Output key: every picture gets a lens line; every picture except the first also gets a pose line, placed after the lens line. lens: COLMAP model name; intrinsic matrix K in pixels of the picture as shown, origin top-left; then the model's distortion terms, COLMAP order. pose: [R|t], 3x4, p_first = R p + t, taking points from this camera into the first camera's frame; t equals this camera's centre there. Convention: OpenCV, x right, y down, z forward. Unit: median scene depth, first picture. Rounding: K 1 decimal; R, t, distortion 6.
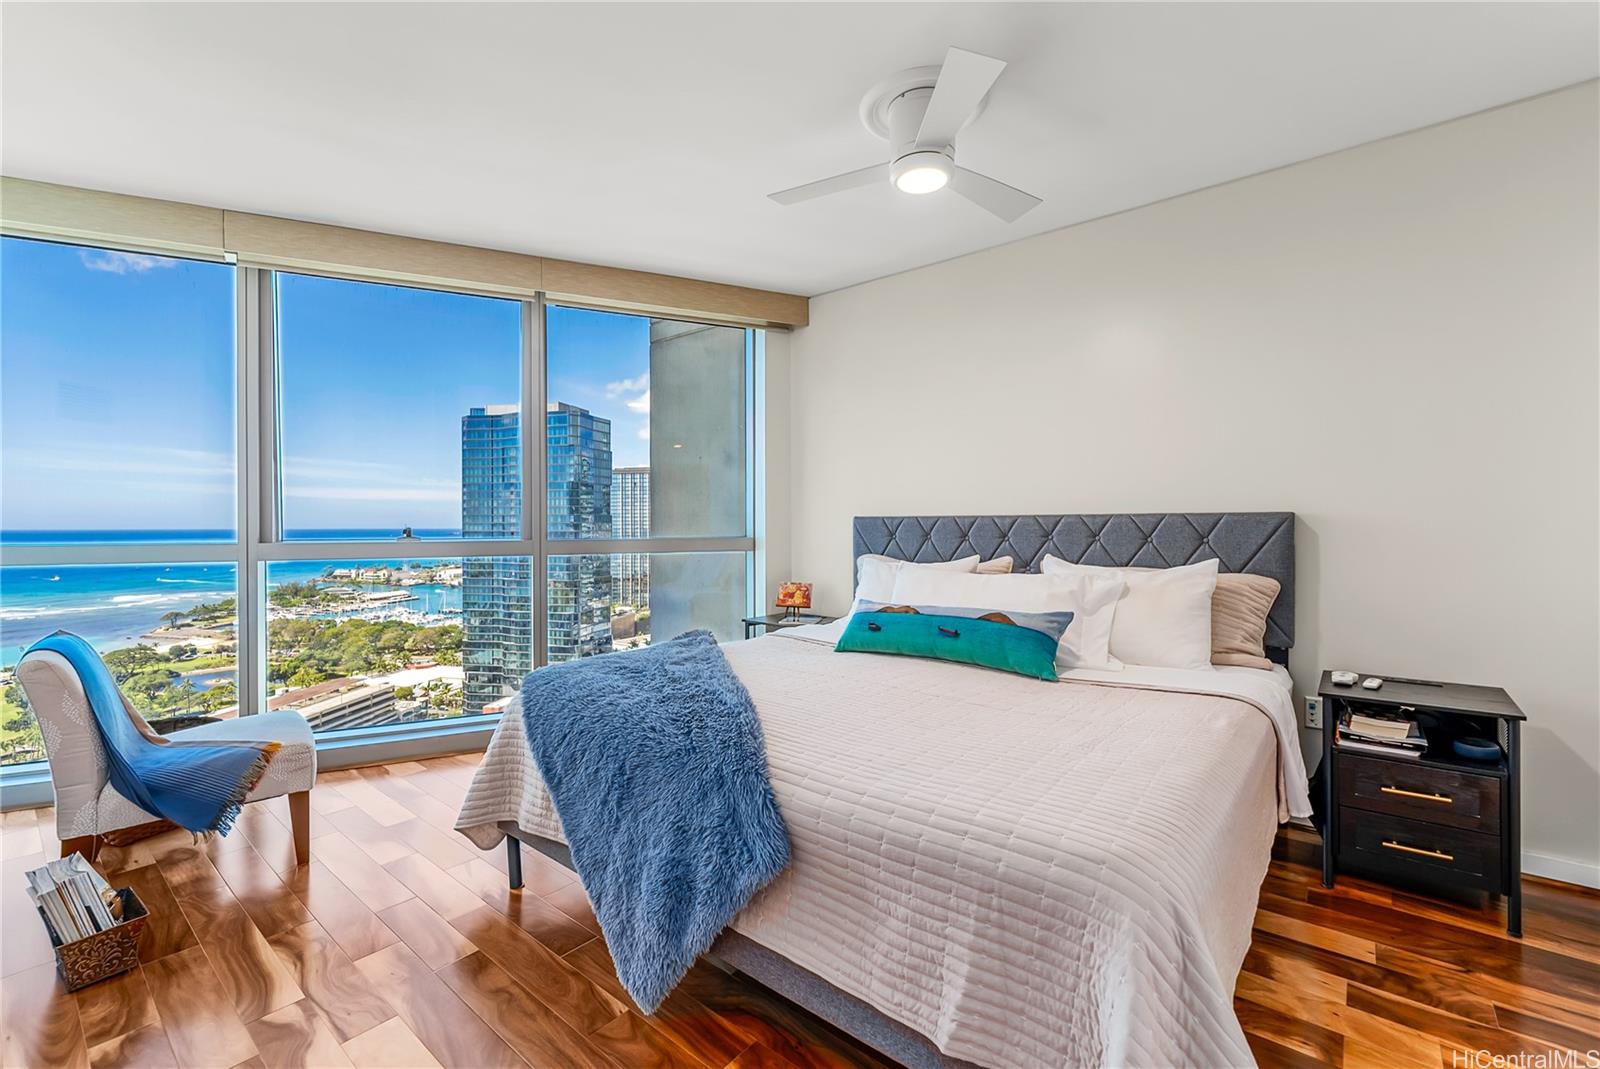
lens RADIAL K [[680.8, 0, 801.4], [0, 680.8, 535.3], [0, 0, 1]] dist [-0.000193, -0.001660]
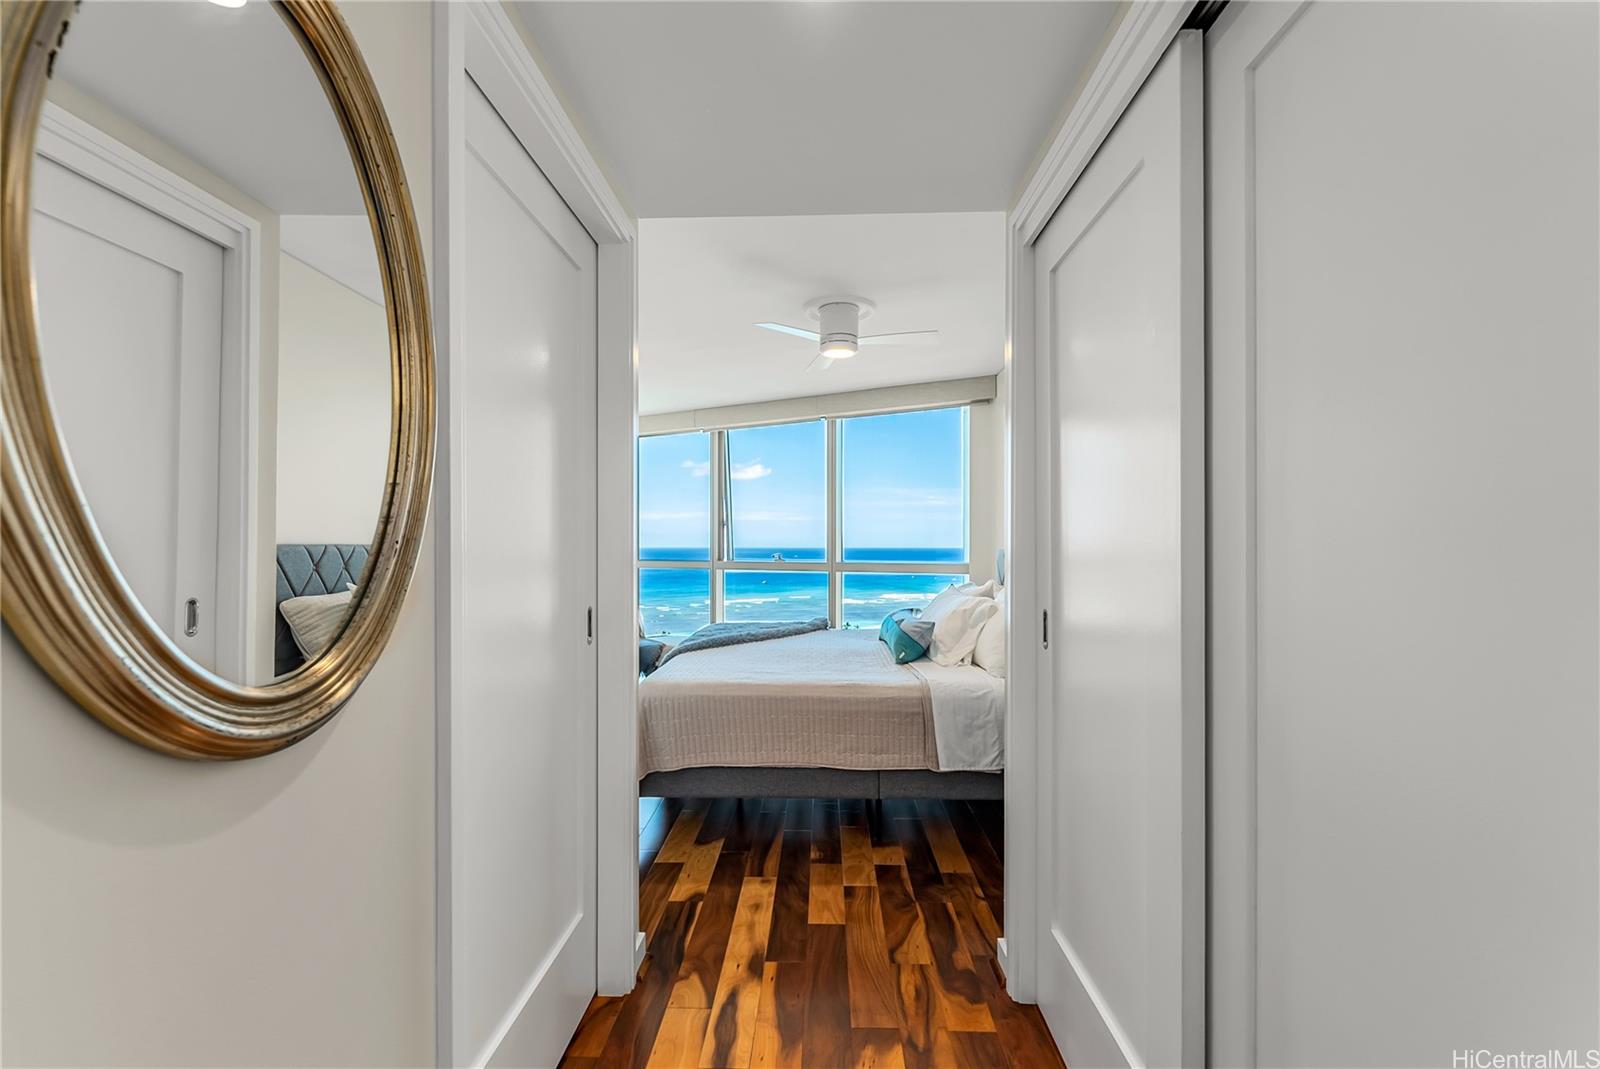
lens RADIAL K [[680.8, 0, 802.3], [0, 680.8, 537.6], [0, 0, 1]] dist [-0.000193, -0.001660]
pose [[0.618639, -0.004414, -0.785663, 0.871787], [-0.013901, 0.999766, -0.016562, -0.024615], [0.785553, 0.021168, 0.618433, -0.067722]]
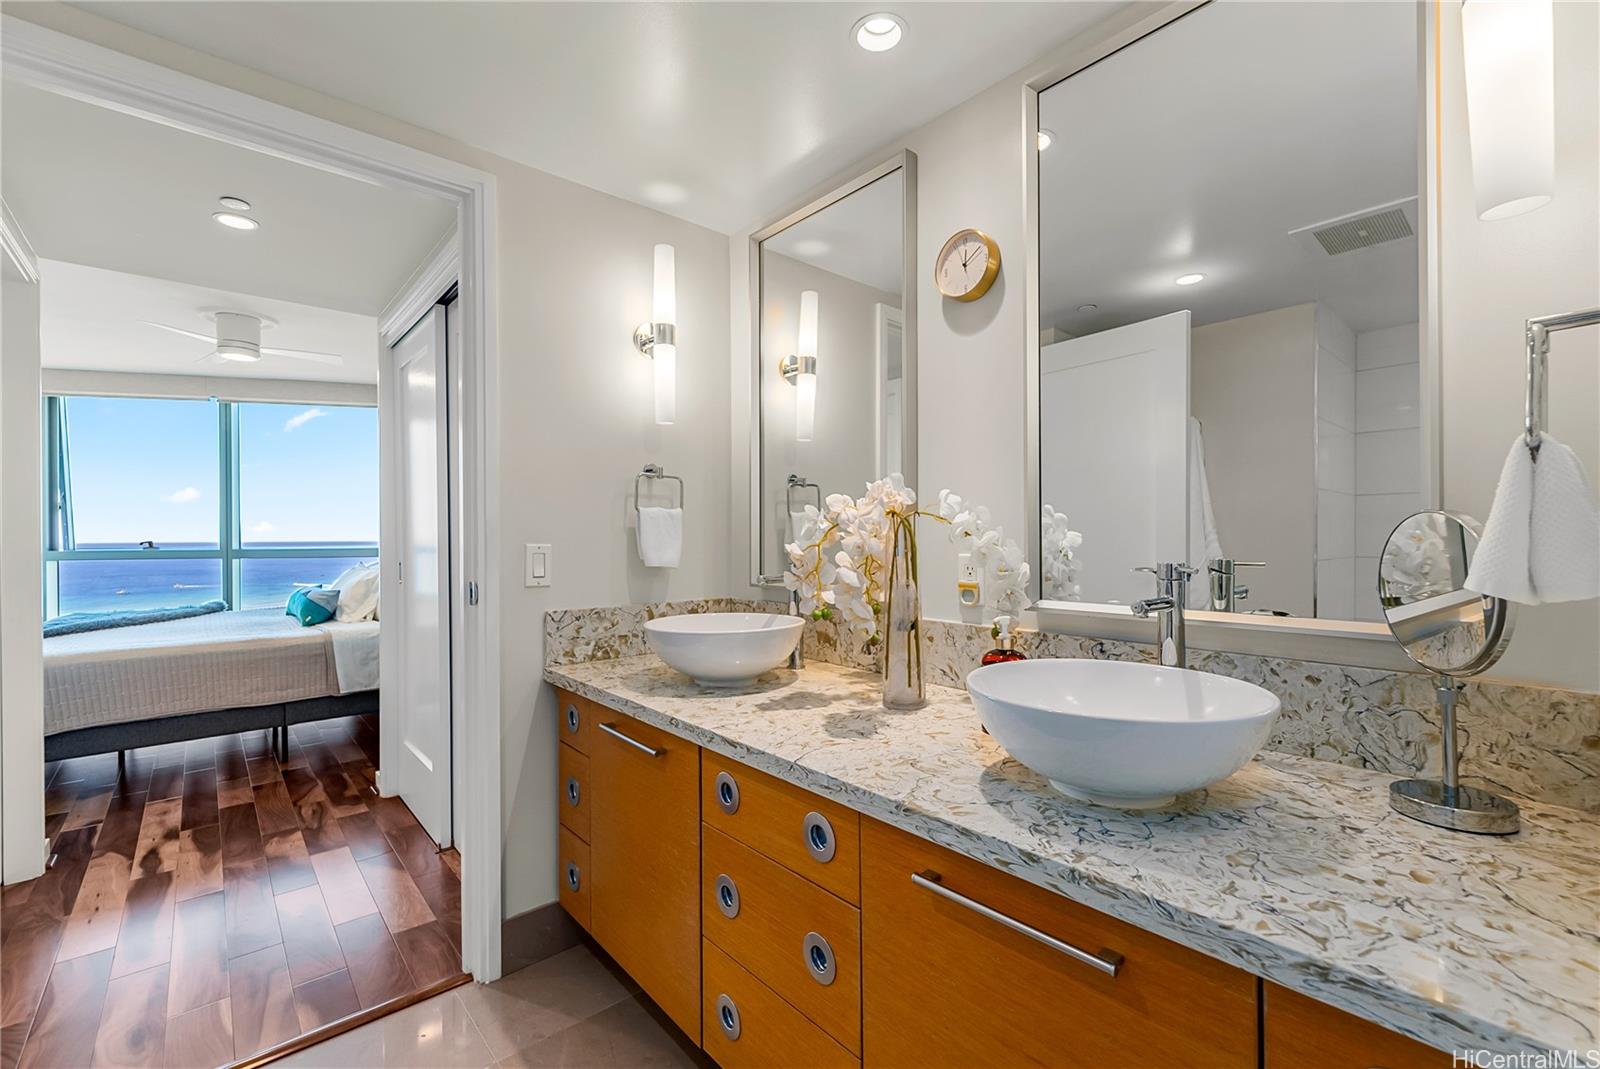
lens RADIAL K [[680.8, 0, 792.9], [0, 680.8, 543.4], [0, 0, 1]] dist [-0.000193, -0.001660]
pose [[0.987789, 0.003698, -0.155751, 1.196229], [-0.004186, 0.999987, -0.002804, -0.007128], [0.155738, 0.003422, 0.987792, -0.374831]]
